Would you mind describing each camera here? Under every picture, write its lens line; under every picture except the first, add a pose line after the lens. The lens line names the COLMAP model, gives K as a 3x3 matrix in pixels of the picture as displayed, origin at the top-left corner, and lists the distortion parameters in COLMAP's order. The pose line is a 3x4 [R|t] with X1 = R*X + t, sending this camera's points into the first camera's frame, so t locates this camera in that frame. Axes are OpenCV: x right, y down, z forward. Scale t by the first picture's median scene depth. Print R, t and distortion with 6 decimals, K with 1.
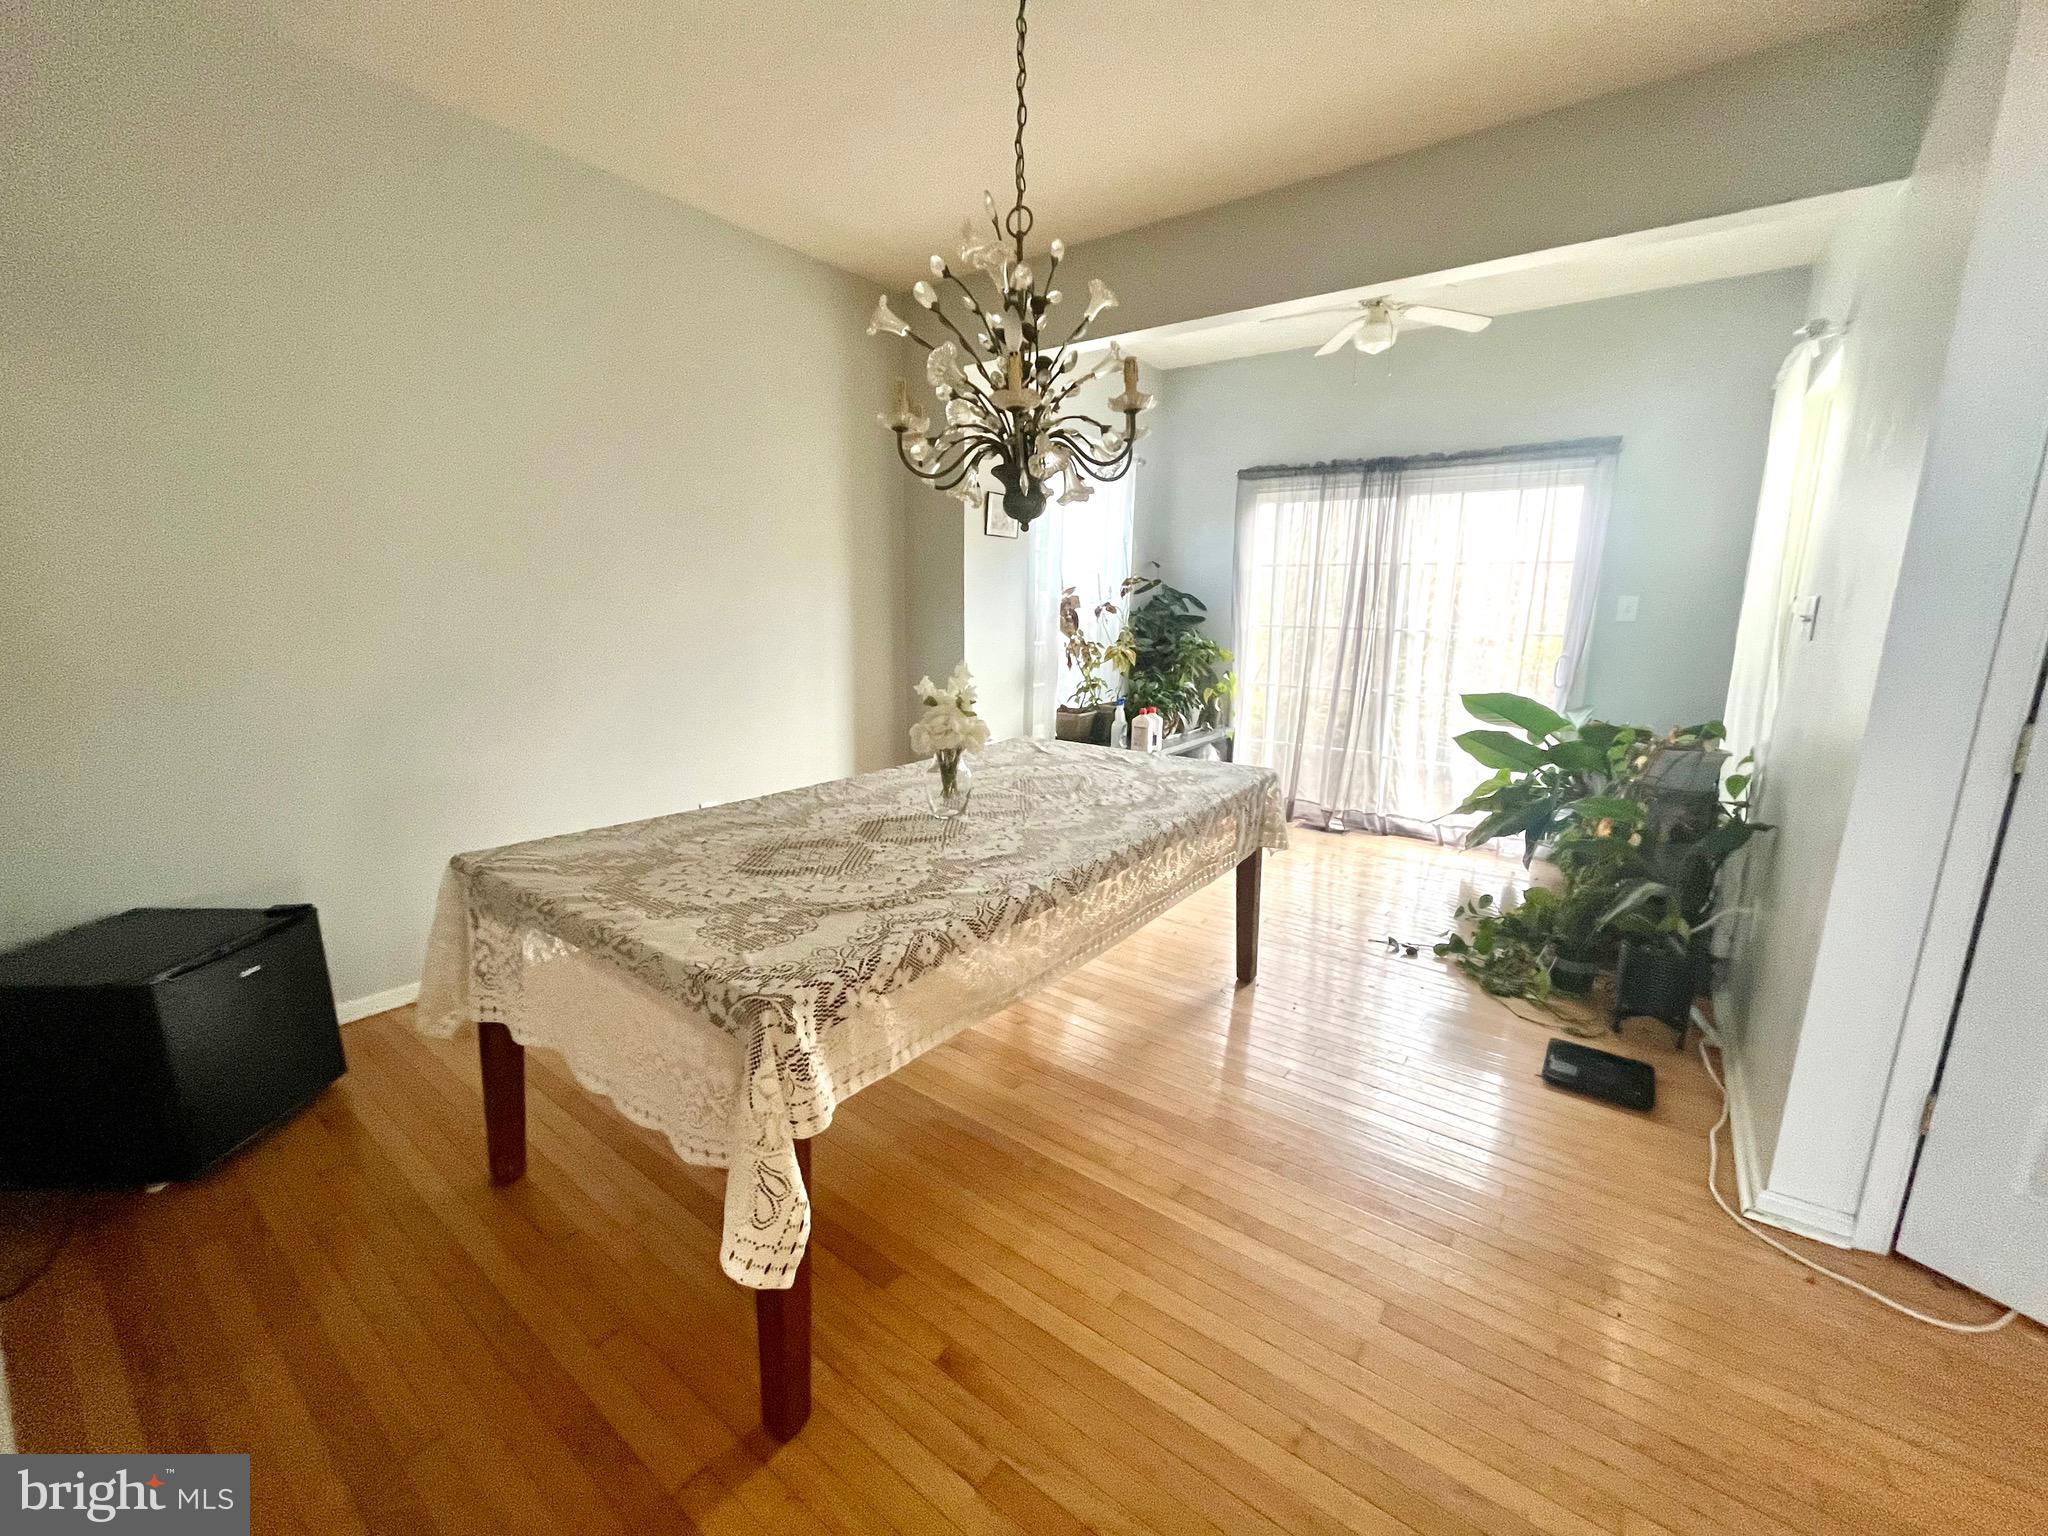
lens RADIAL K [[823.7, 0, 1021.5], [0, 823.7, 760.6], [0, 0, 1]] dist [-0.001934, -0.001057]
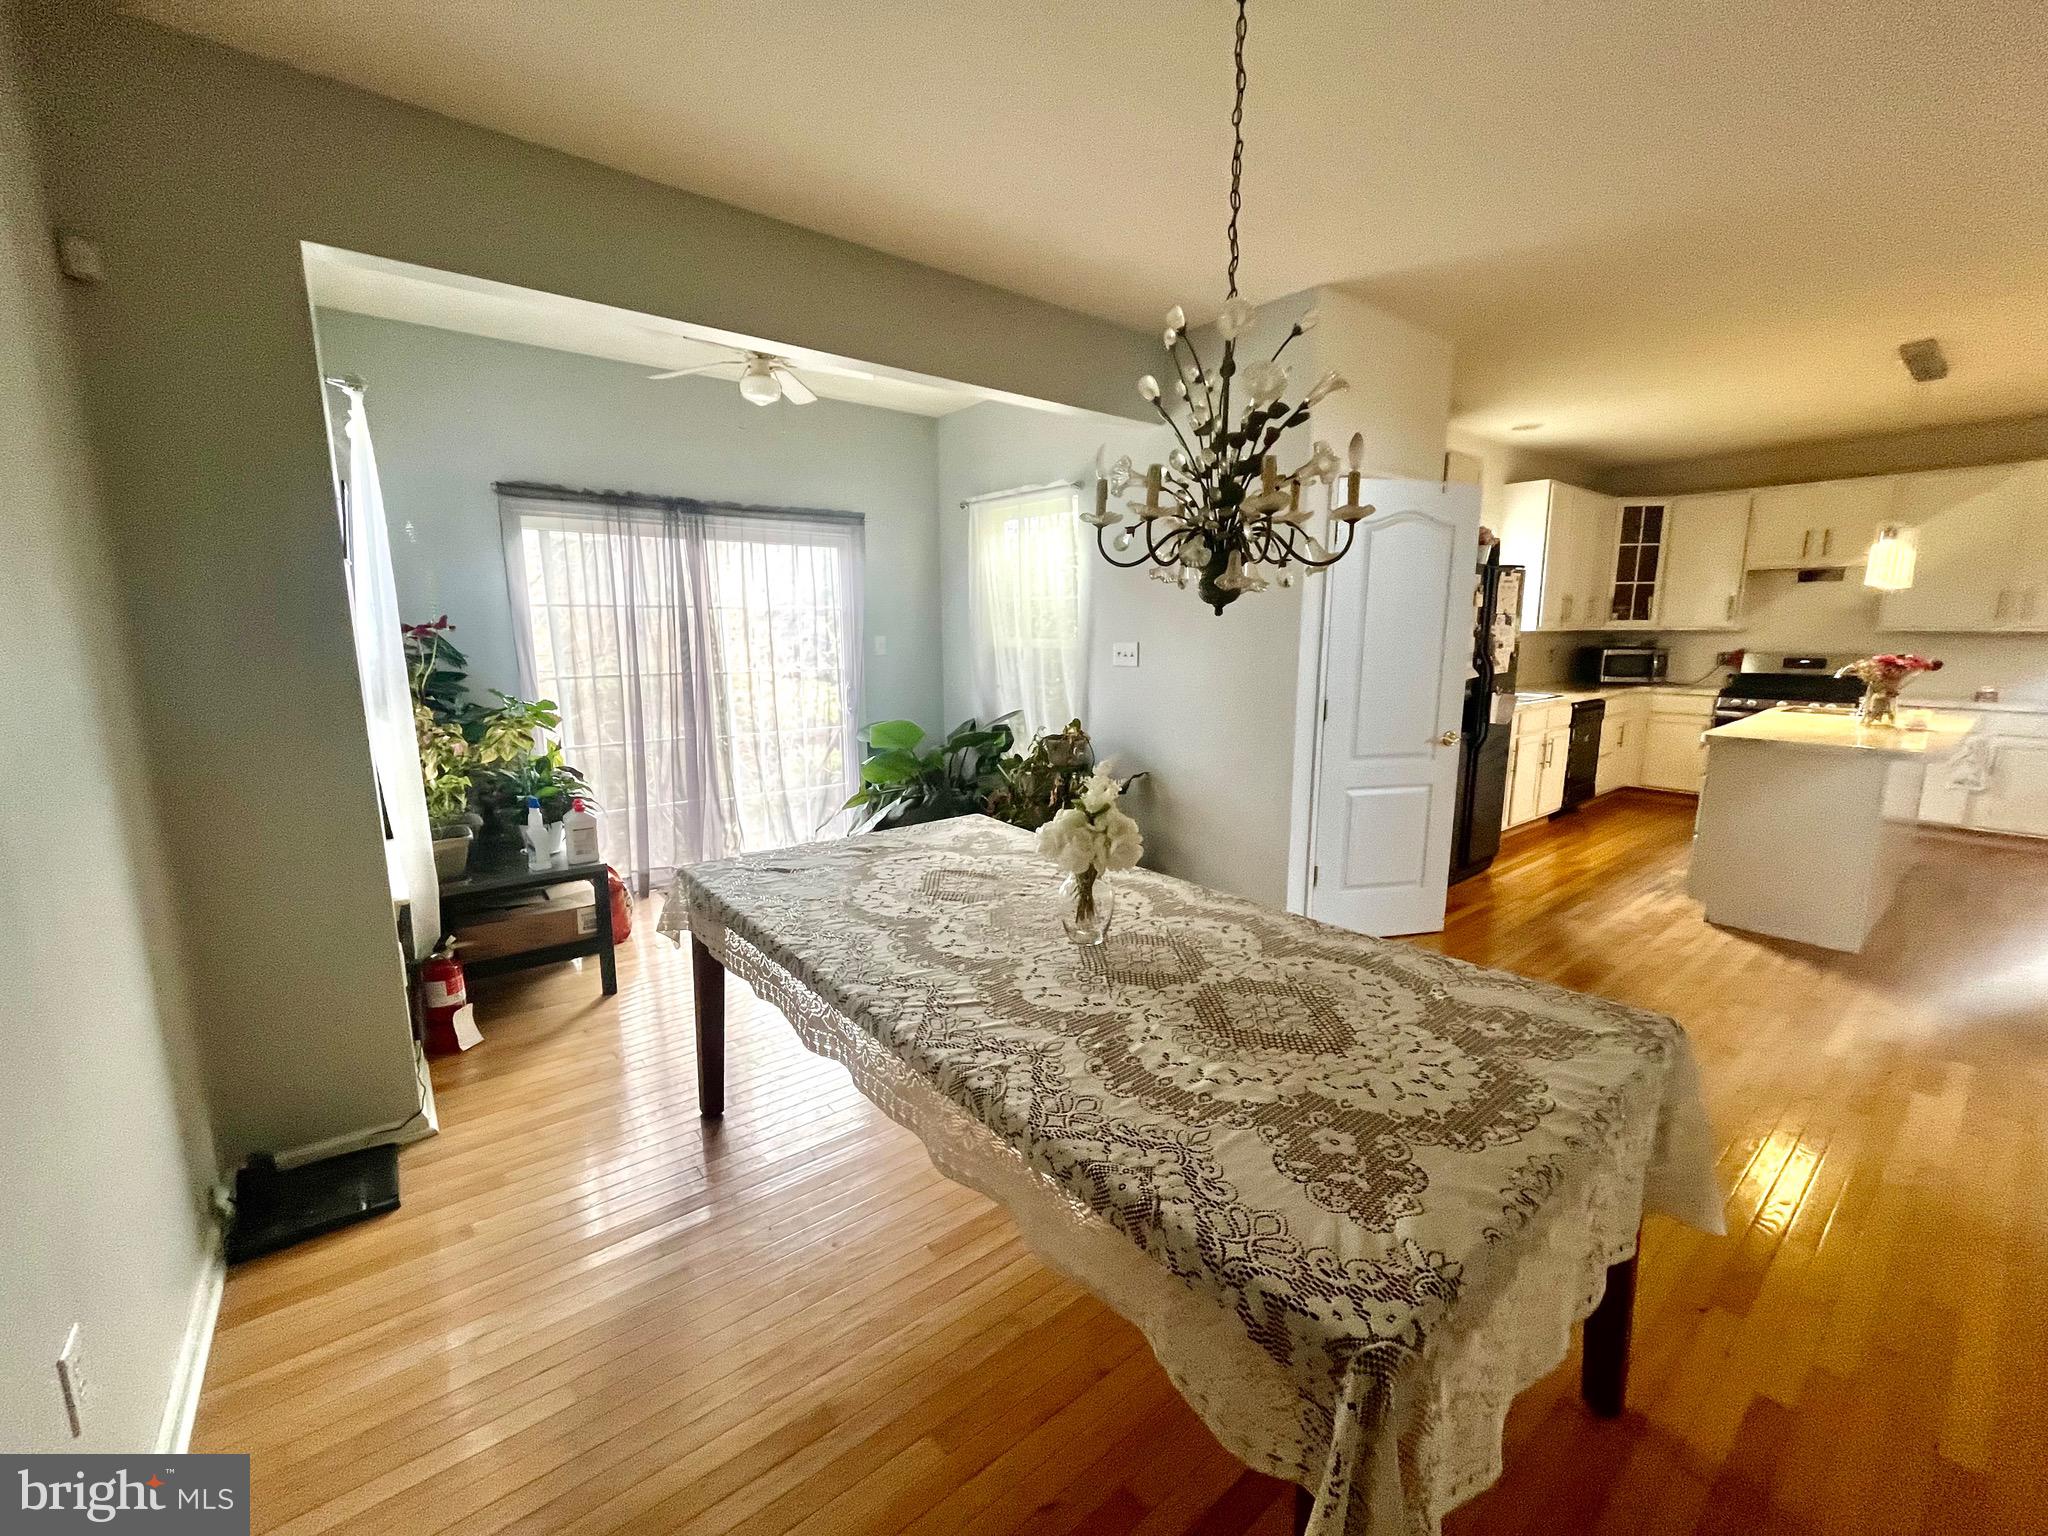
lens RADIAL K [[823.7, 0, 1017.9], [0, 823.7, 768.8], [0, 0, 1]] dist [-0.001934, -0.001057]
pose [[0.256050, -0.183648, 0.949058, -0.957127], [0.191805, 0.971919, 0.136324, -0.252750], [-0.947443, 0.147129, 0.284084, 0.876142]]
